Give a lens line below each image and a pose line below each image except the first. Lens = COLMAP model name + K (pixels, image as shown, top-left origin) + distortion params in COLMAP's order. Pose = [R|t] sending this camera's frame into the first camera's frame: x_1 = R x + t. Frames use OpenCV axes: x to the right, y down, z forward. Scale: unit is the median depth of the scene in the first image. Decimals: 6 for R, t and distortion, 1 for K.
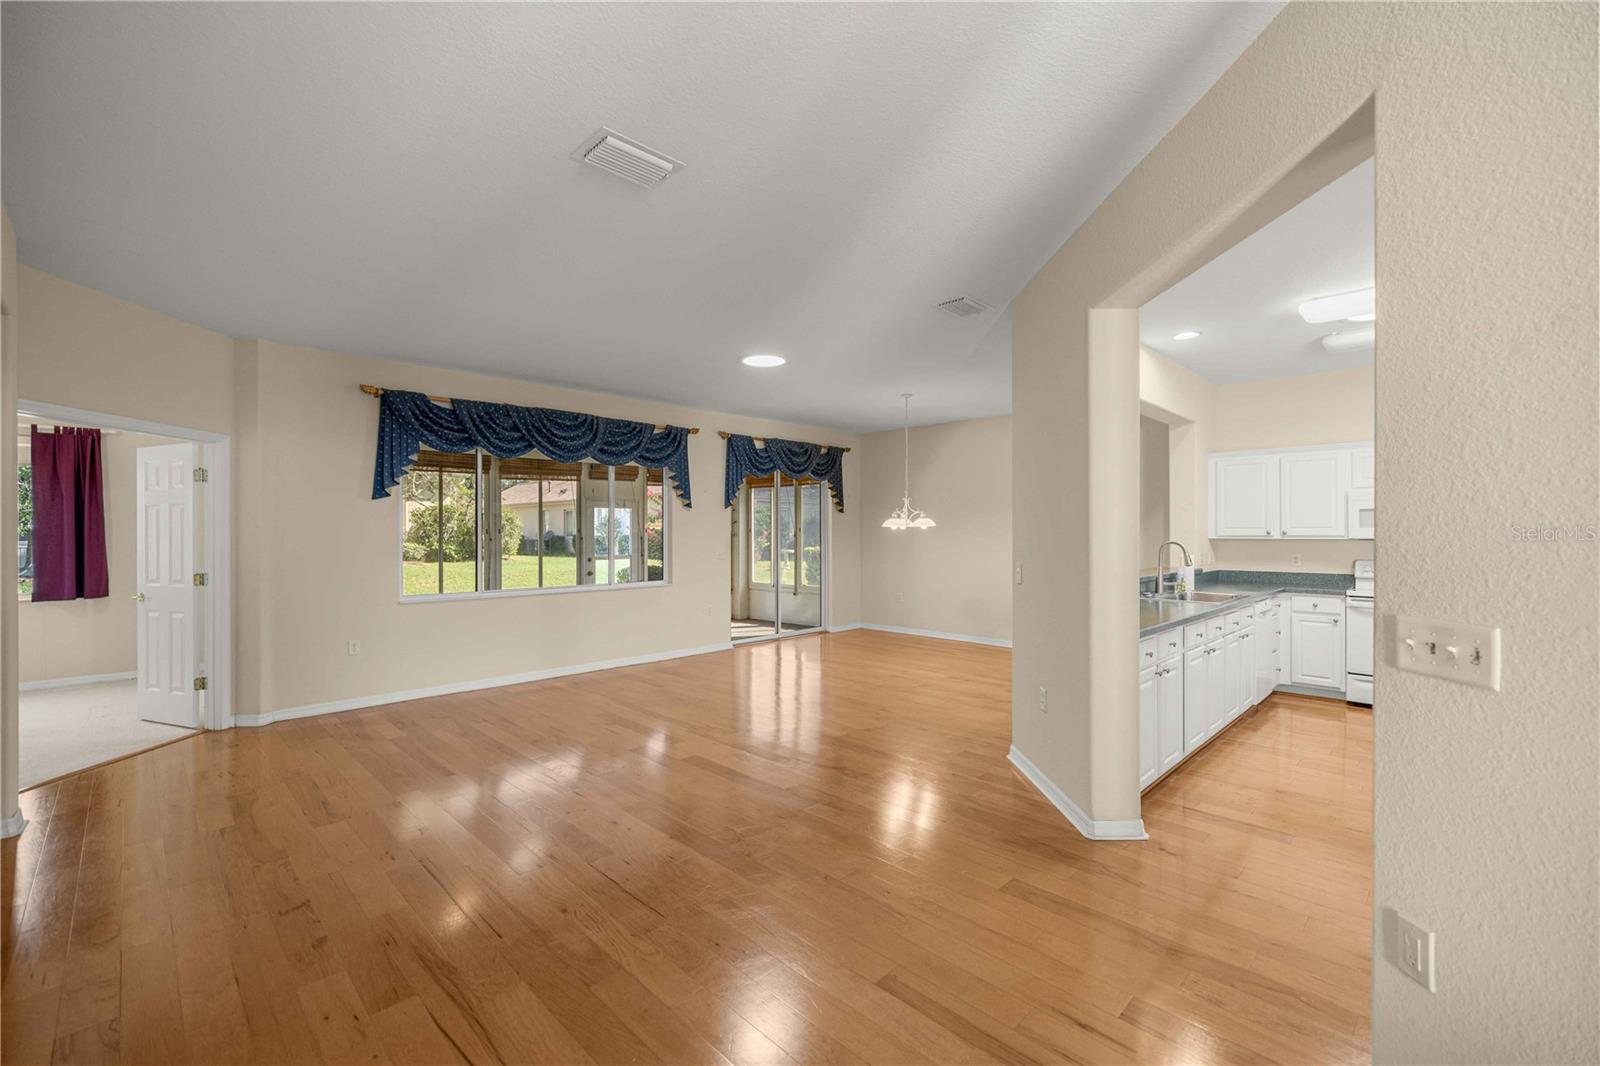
lens RADIAL K [[671.8, 0, 793.4], [0, 671.8, 534.1], [0, 0, 1]] dist [-0.003218, 0.001046]
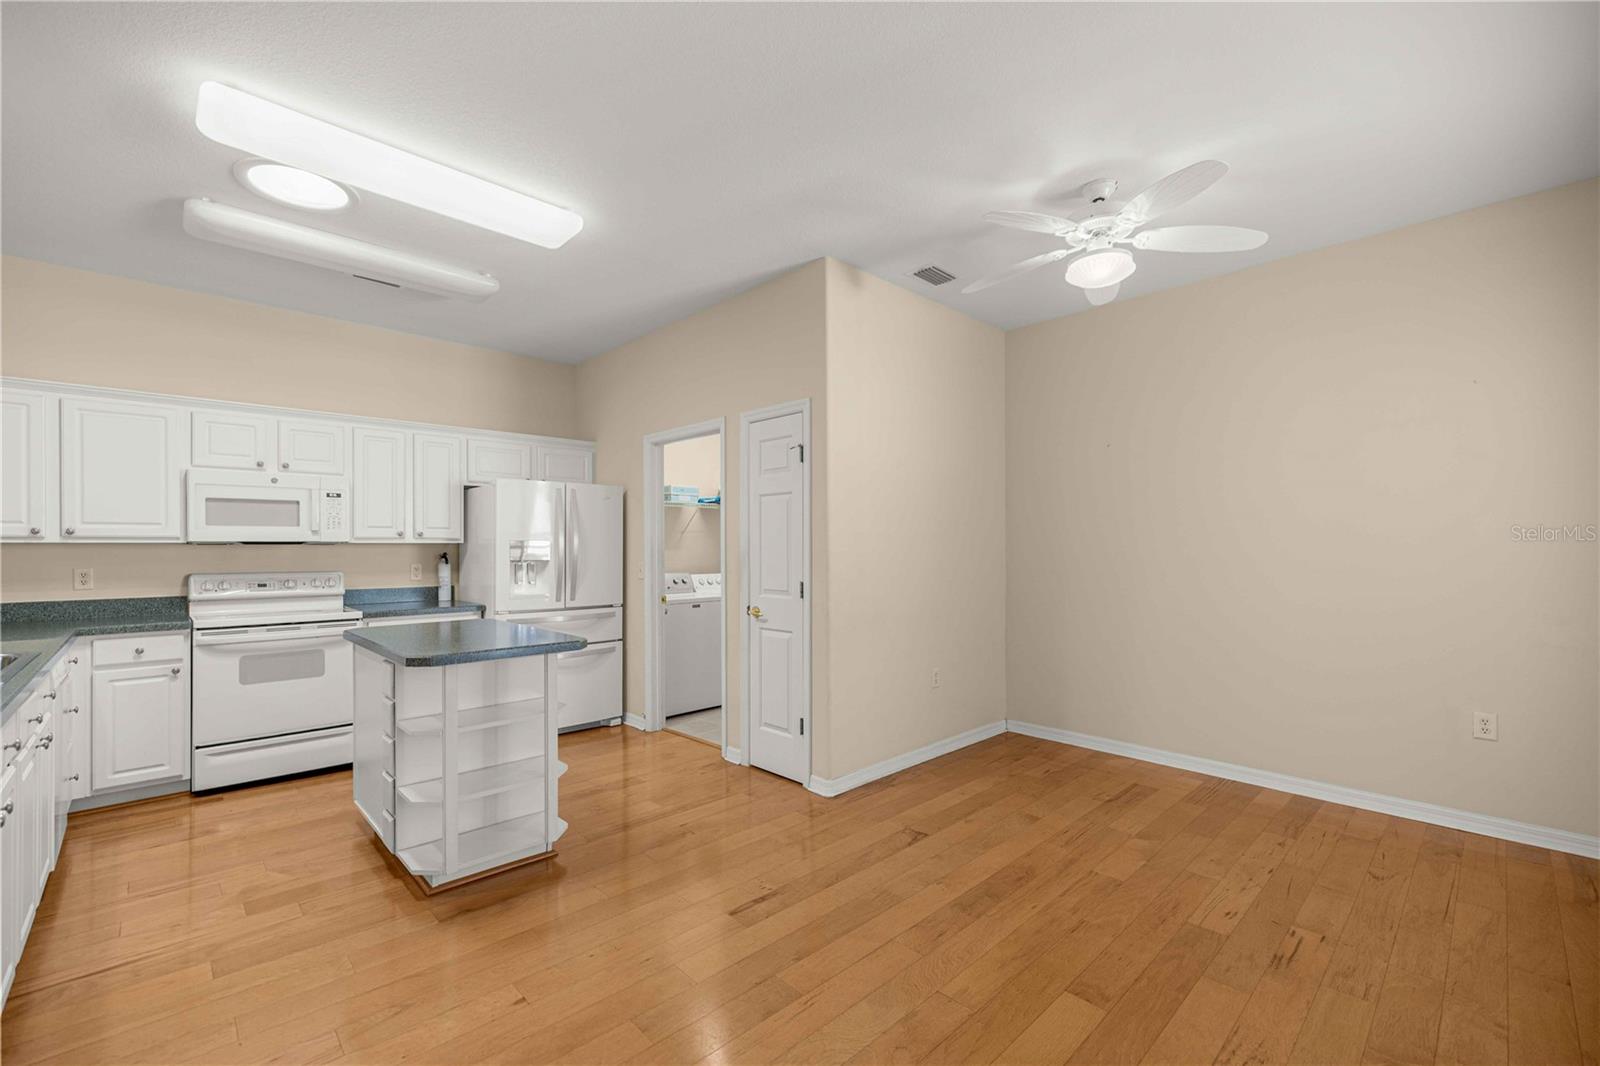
lens RADIAL K [[671.8, 0, 802.4], [0, 671.8, 547.5], [0, 0, 1]] dist [-0.003218, 0.001046]
pose [[0.009483, 0.005023, 0.999942, 0.173311], [0.006212, 0.999968, -0.005083, 0.018967], [-0.999936, 0.006260, 0.009452, 0.385009]]
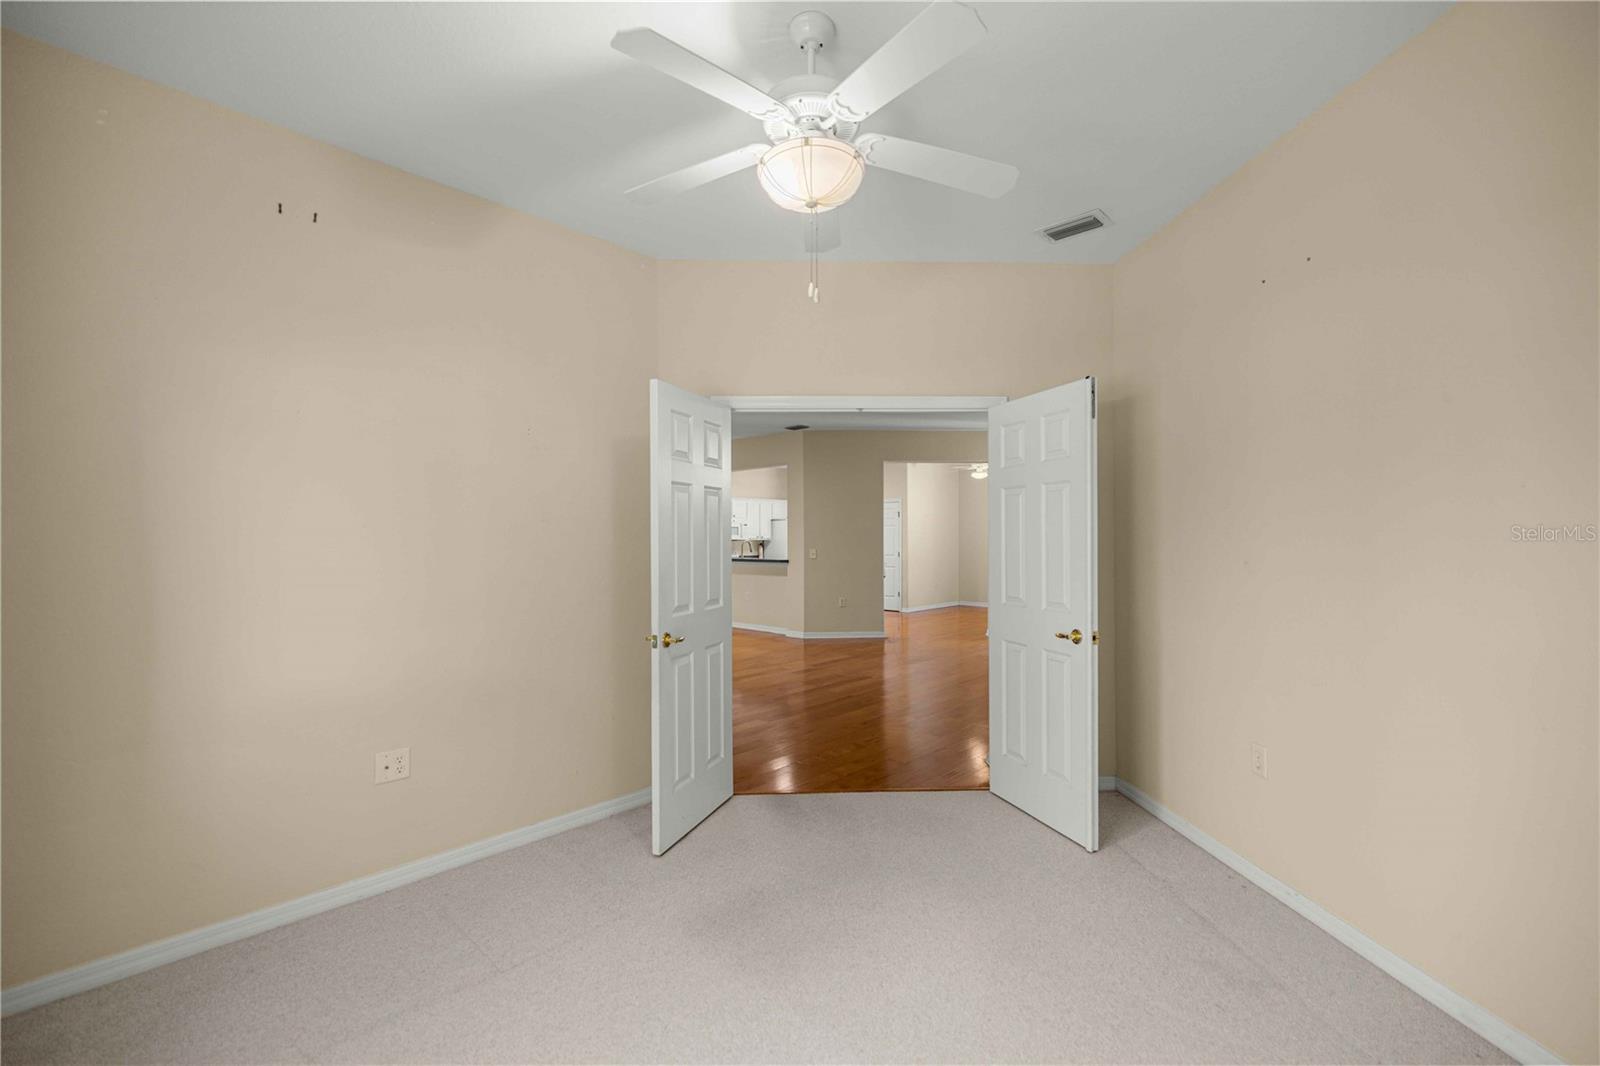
lens RADIAL K [[671.8, 0, 802.0], [0, 671.8, 536.3], [0, 0, 1]] dist [-0.003218, 0.001046]
pose [[-0.039759, 0.003615, 0.999203, -1.369895], [0.004969, 0.999982, -0.003420, 0.003037], [-0.999197, 0.004829, -0.039776, 0.795327]]
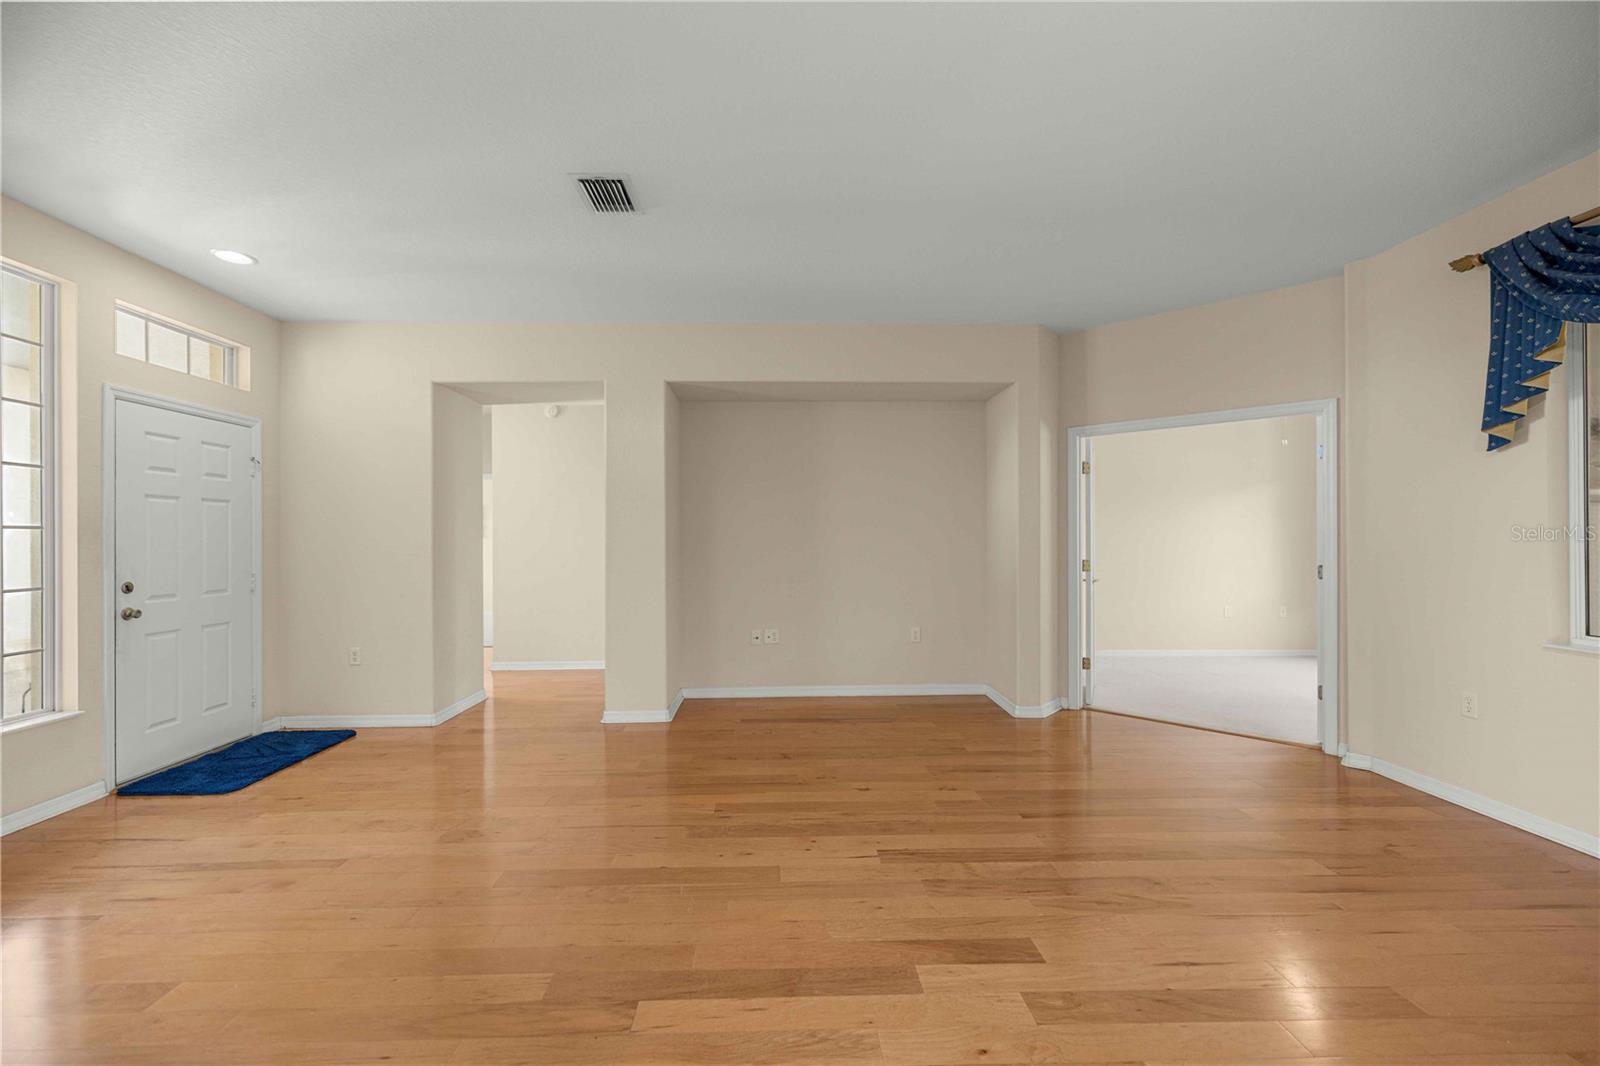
lens RADIAL K [[671.8, 0, 794.1], [0, 671.8, 536.5], [0, 0, 1]] dist [-0.003218, 0.001046]
pose [[-0.680318, 0.003368, -0.732909, 0.176920], [0.004650, 0.999989, 0.000280, 0.016384], [0.732902, -0.003217, -0.680327, 0.914848]]
